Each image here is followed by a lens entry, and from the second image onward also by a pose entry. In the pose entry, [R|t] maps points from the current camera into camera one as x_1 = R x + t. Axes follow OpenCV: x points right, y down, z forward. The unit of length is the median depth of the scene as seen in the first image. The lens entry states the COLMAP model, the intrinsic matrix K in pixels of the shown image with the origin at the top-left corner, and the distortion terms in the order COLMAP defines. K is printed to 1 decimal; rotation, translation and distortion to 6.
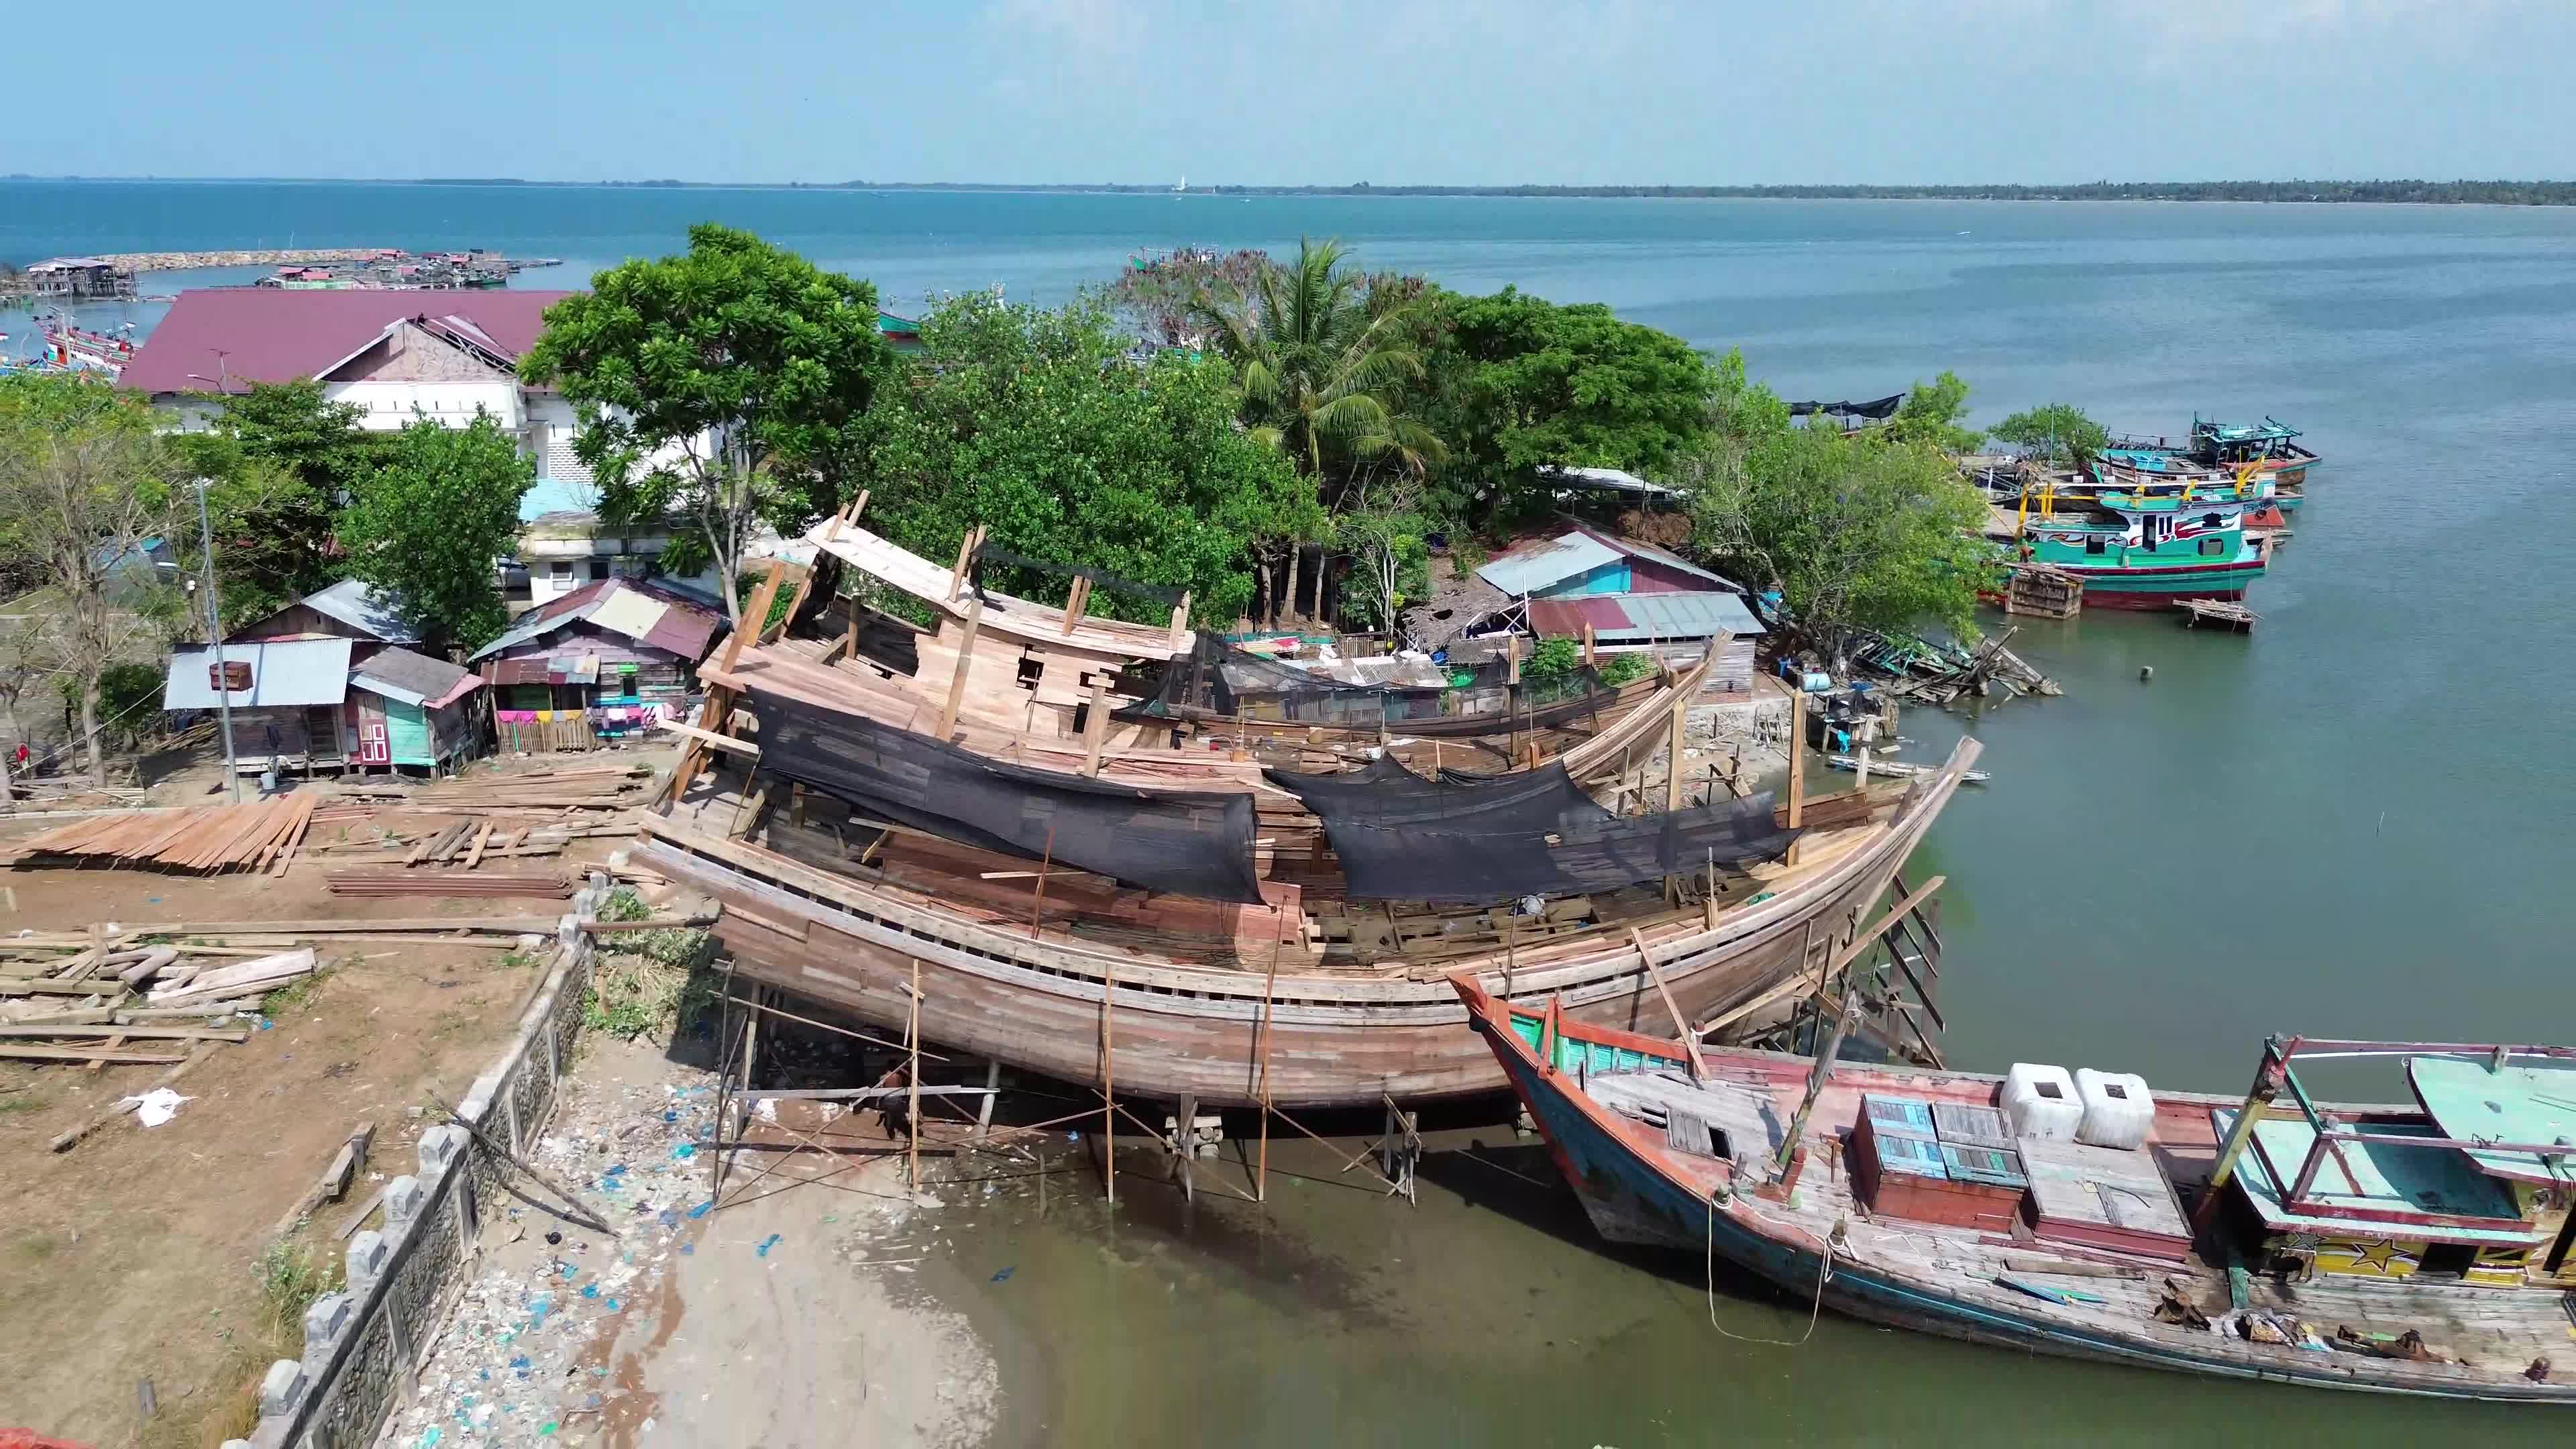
lens RADIAL K [[1893.4, 0, 1288.0], [0, 1893.4, 724.5], [0, 0, 1]] dist [0.063387, -0.060315]
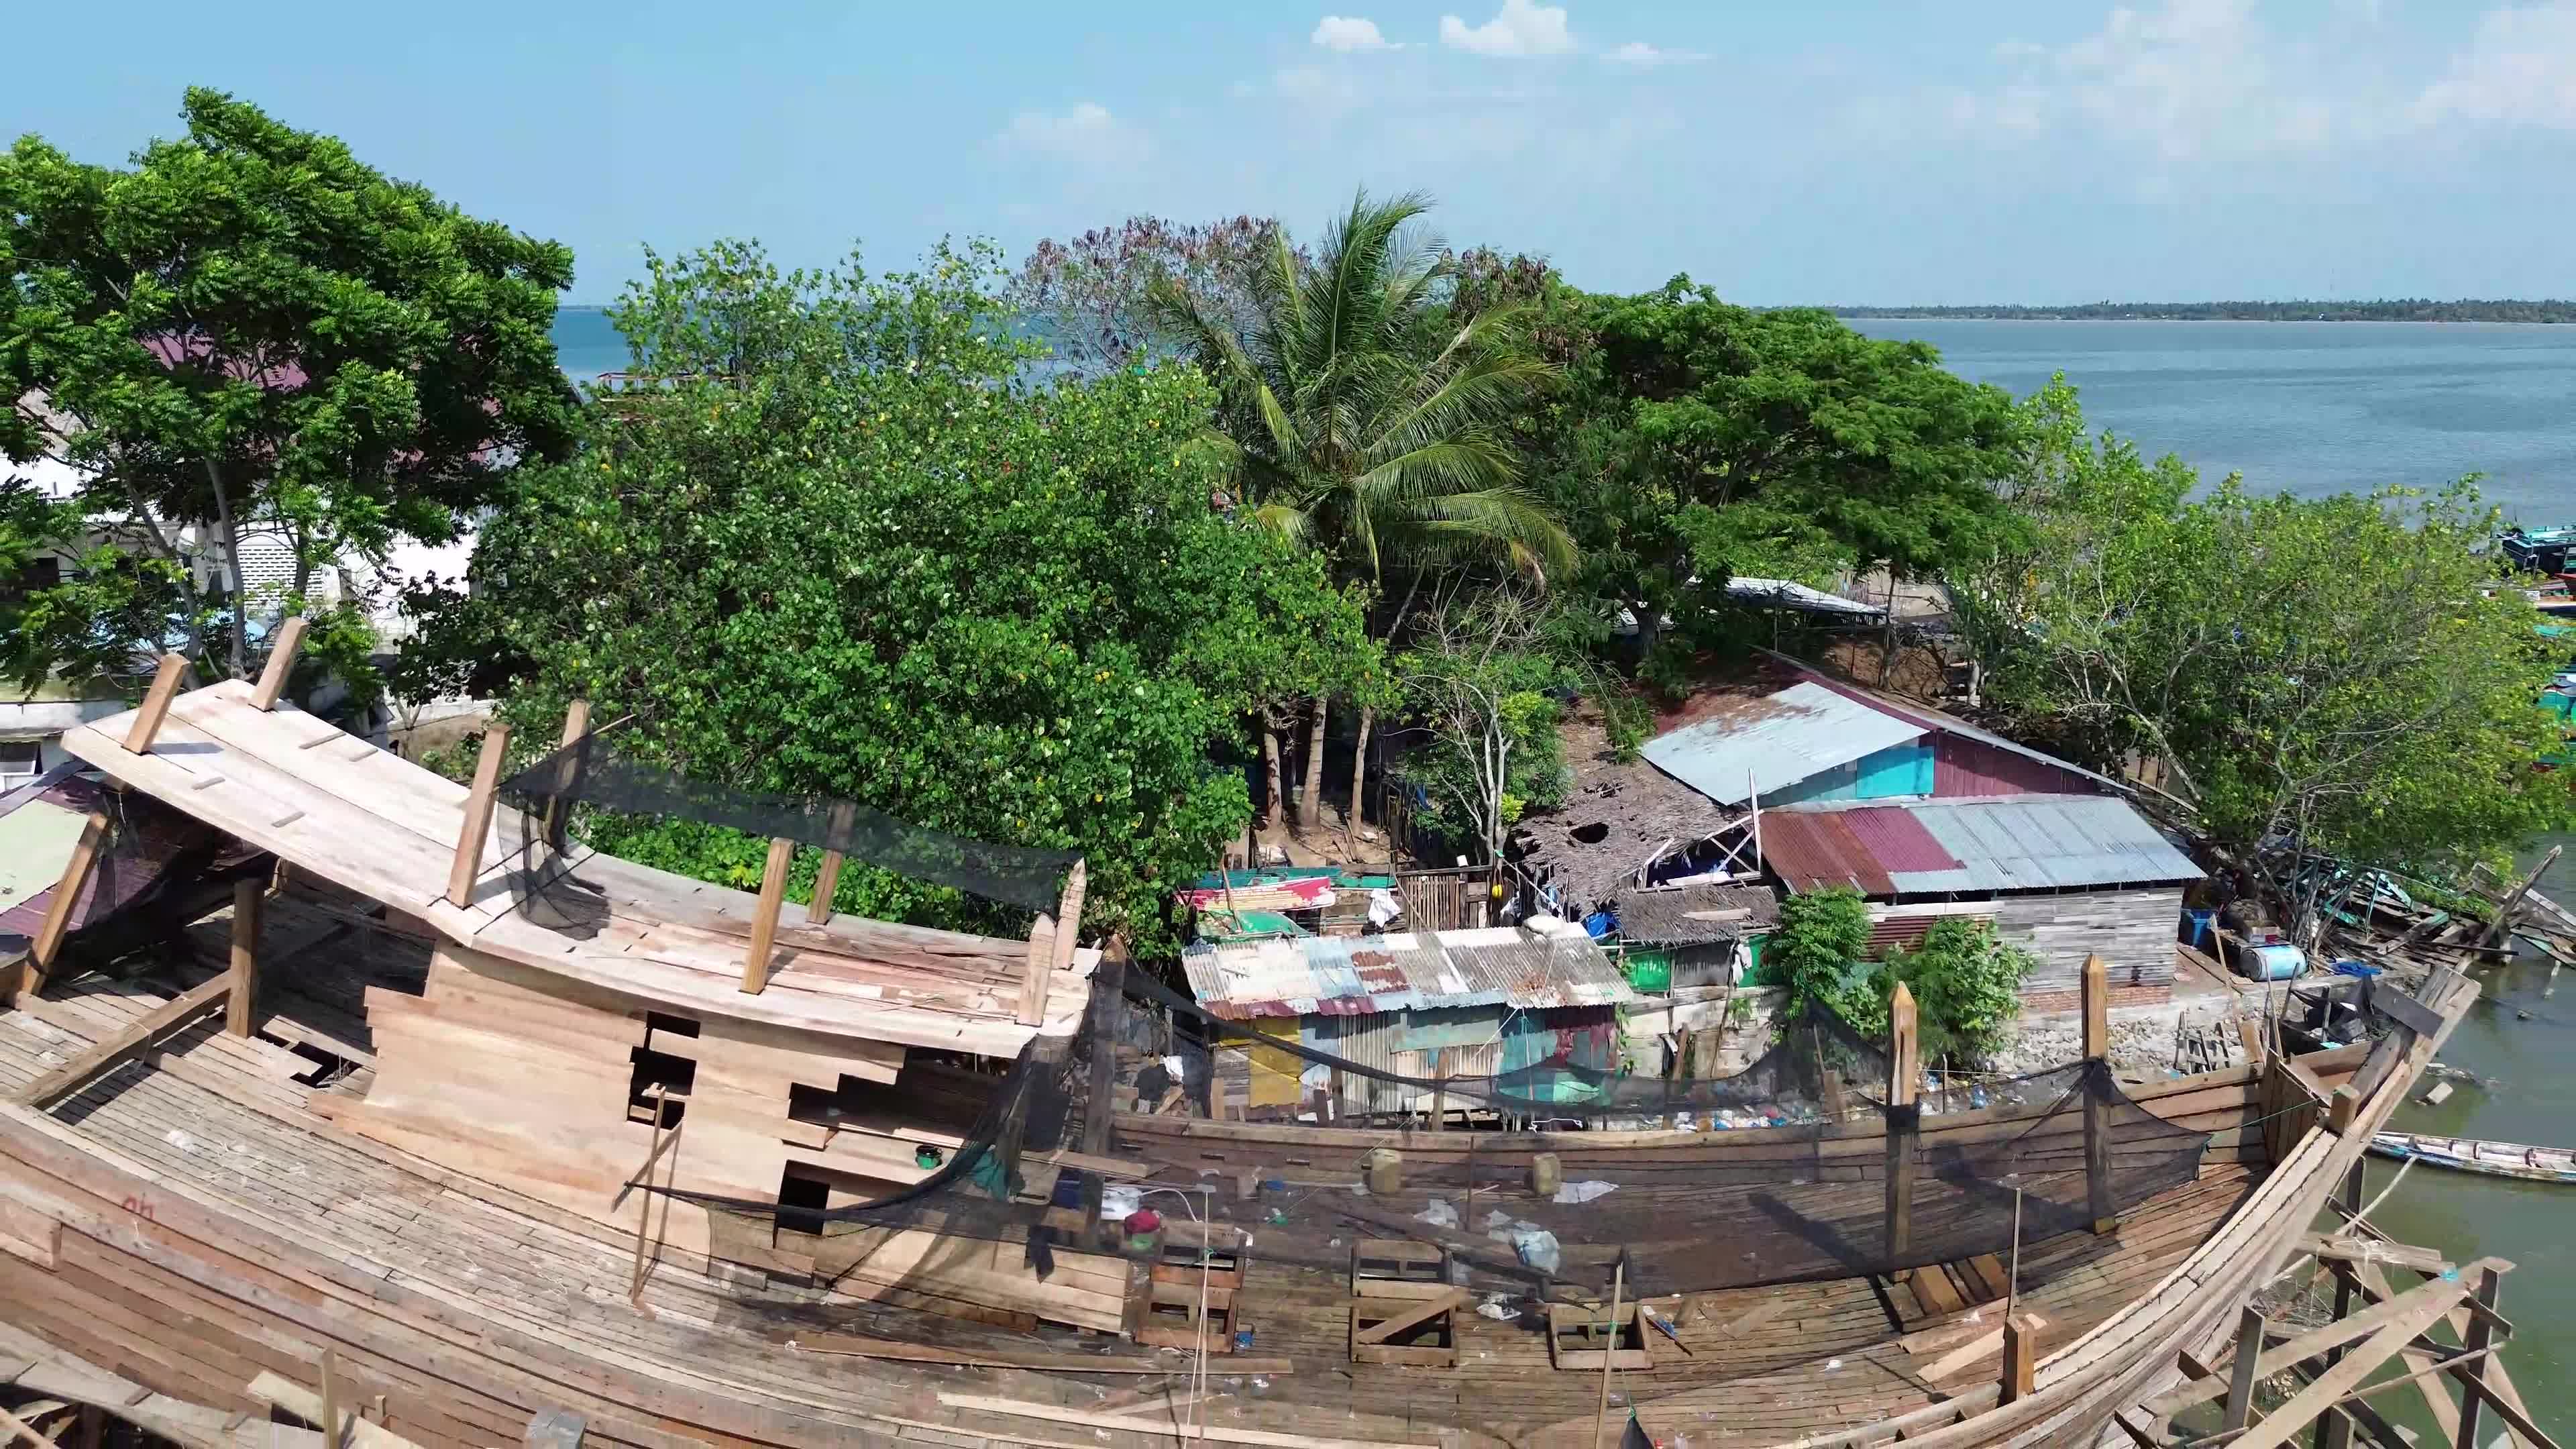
lens RADIAL K [[1893.4, 0, 1288.0], [0, 1893.4, 724.5], [0, 0, 1]] dist [0.063387, -0.060315]
pose [[0.999992, 0.000472, -0.003856, -0.006945], [-0.000703, 0.998188, -0.060173, -0.078219], [0.003821, 0.060175, 0.998181, 0.610780]]
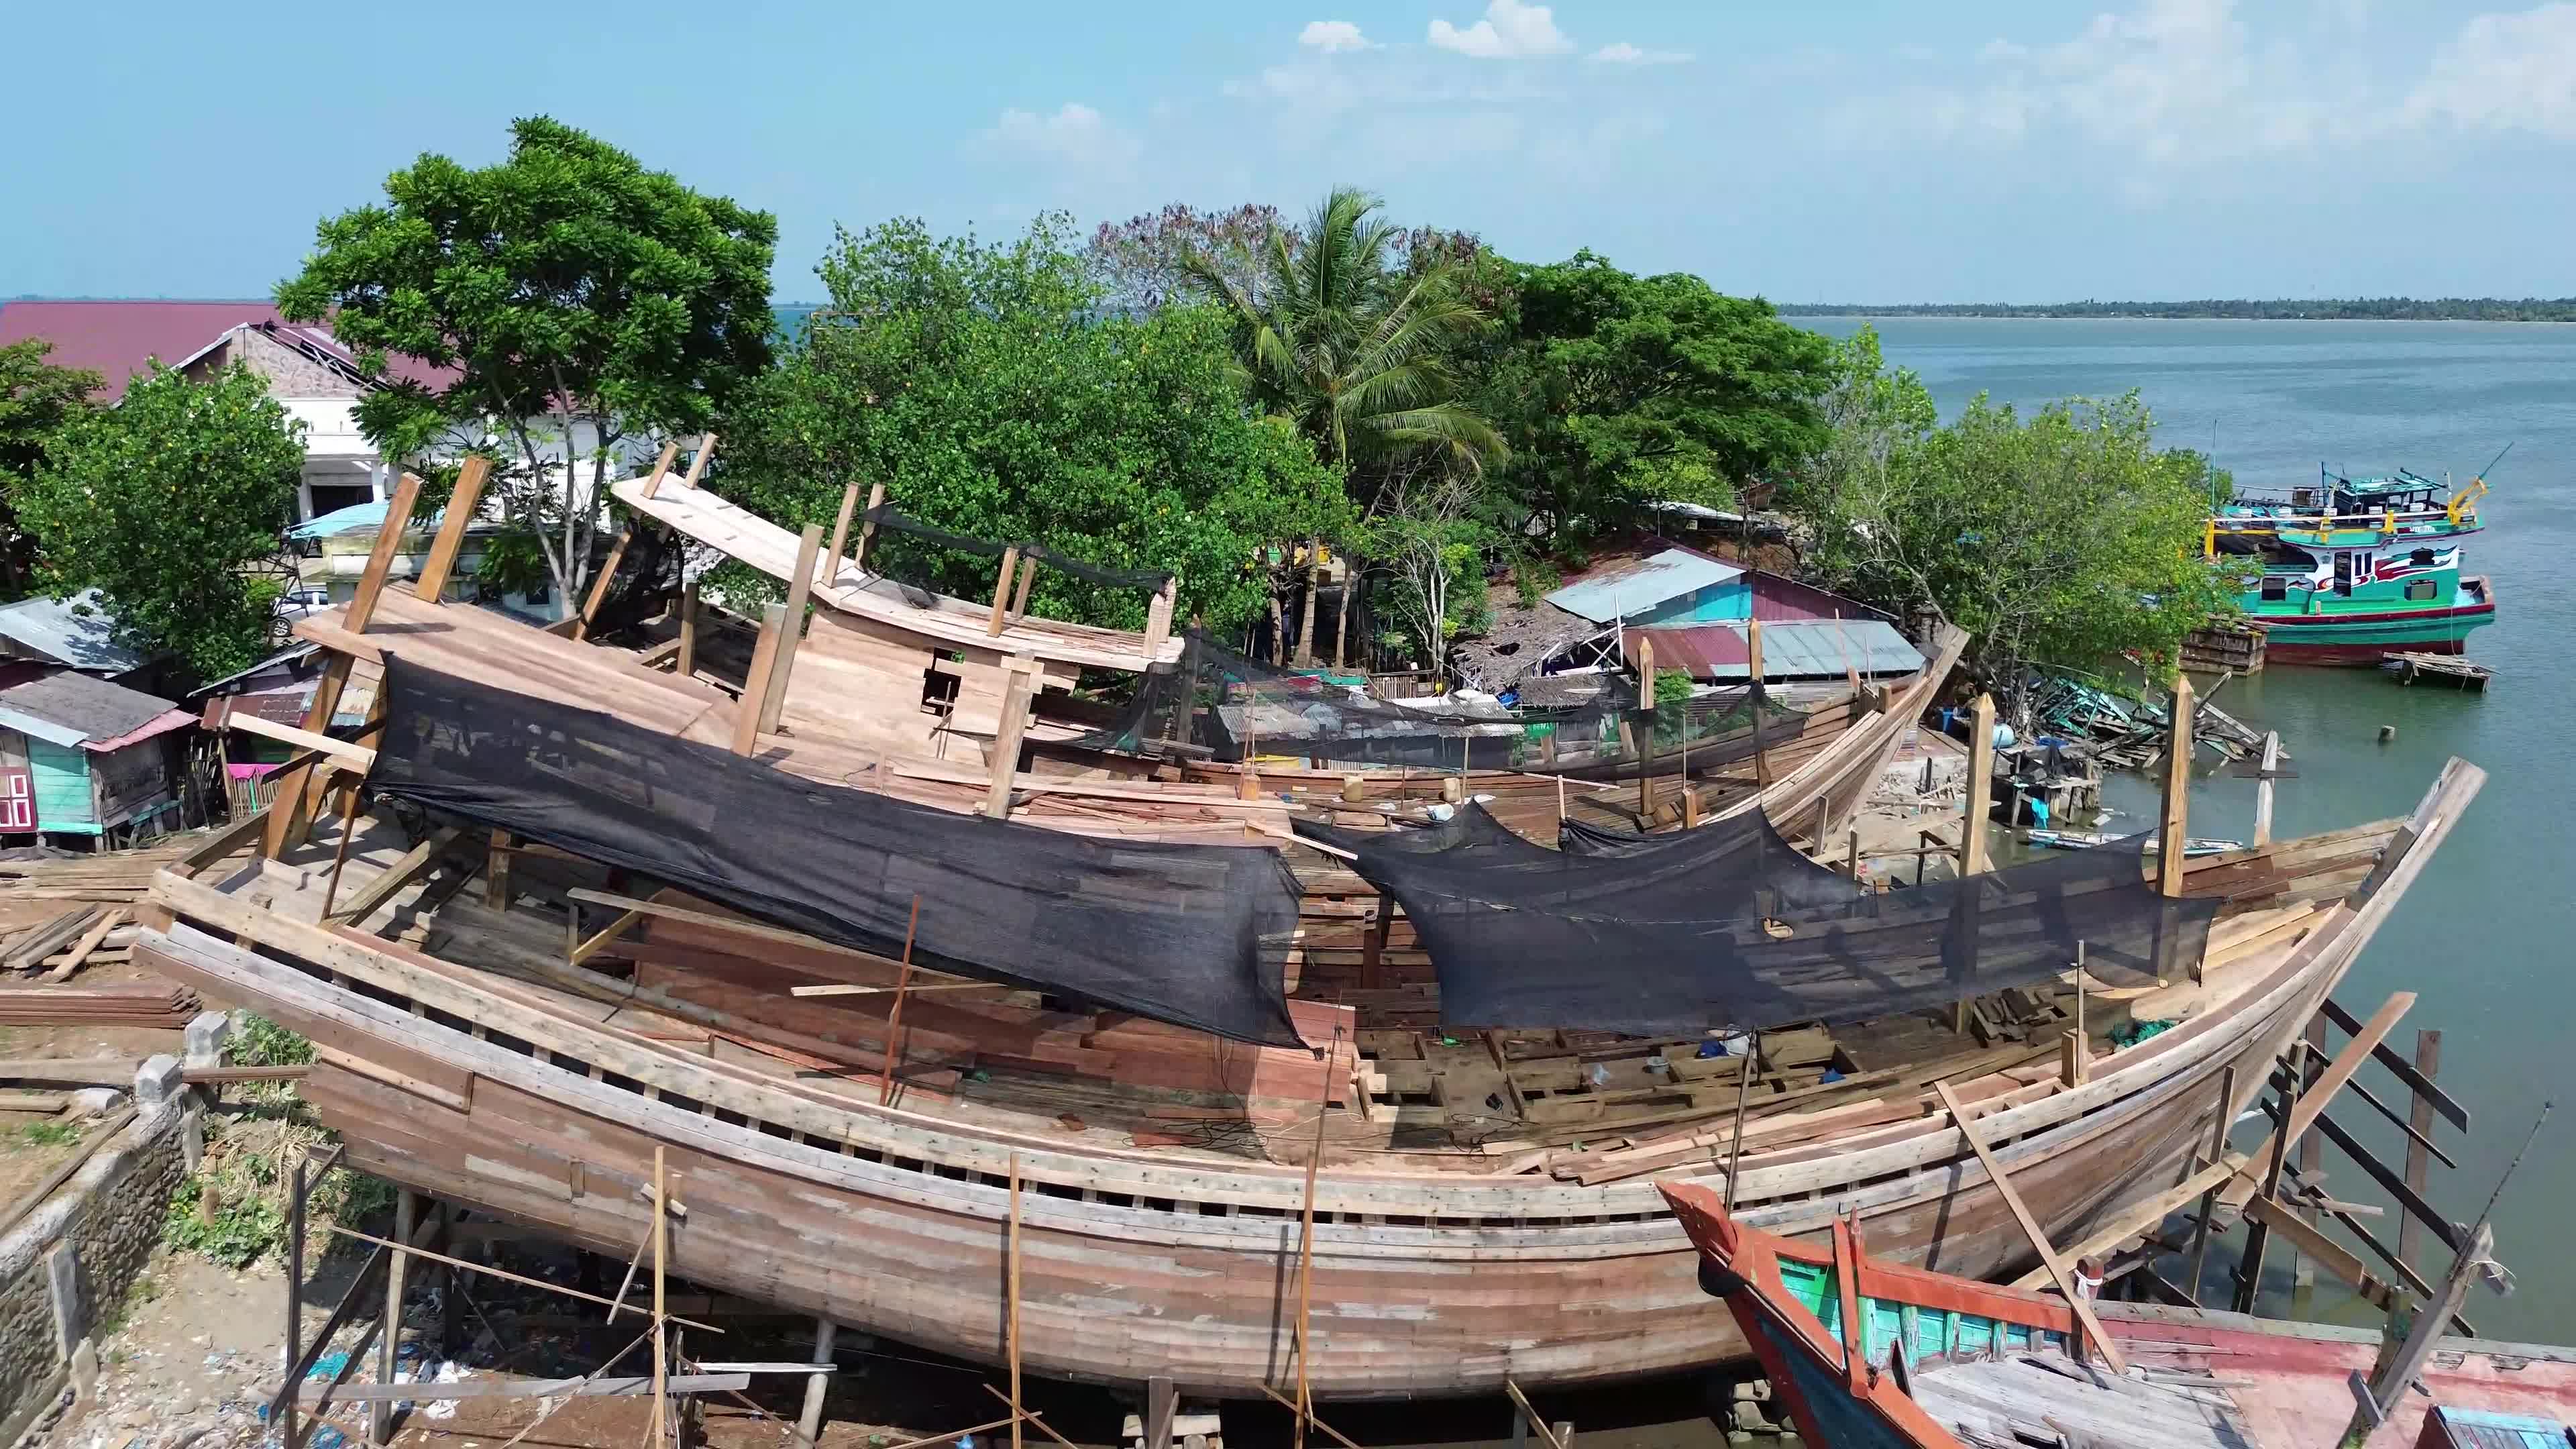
lens RADIAL K [[1893.4, 0, 1288.0], [0, 1893.4, 724.5], [0, 0, 1]] dist [0.063387, -0.060315]
pose [[0.999998, 0.000312, 0.001797, -0.012260], [-0.000205, 0.998253, -0.059081, 0.025259], [-0.001812, 0.059081, 0.998252, 0.319717]]
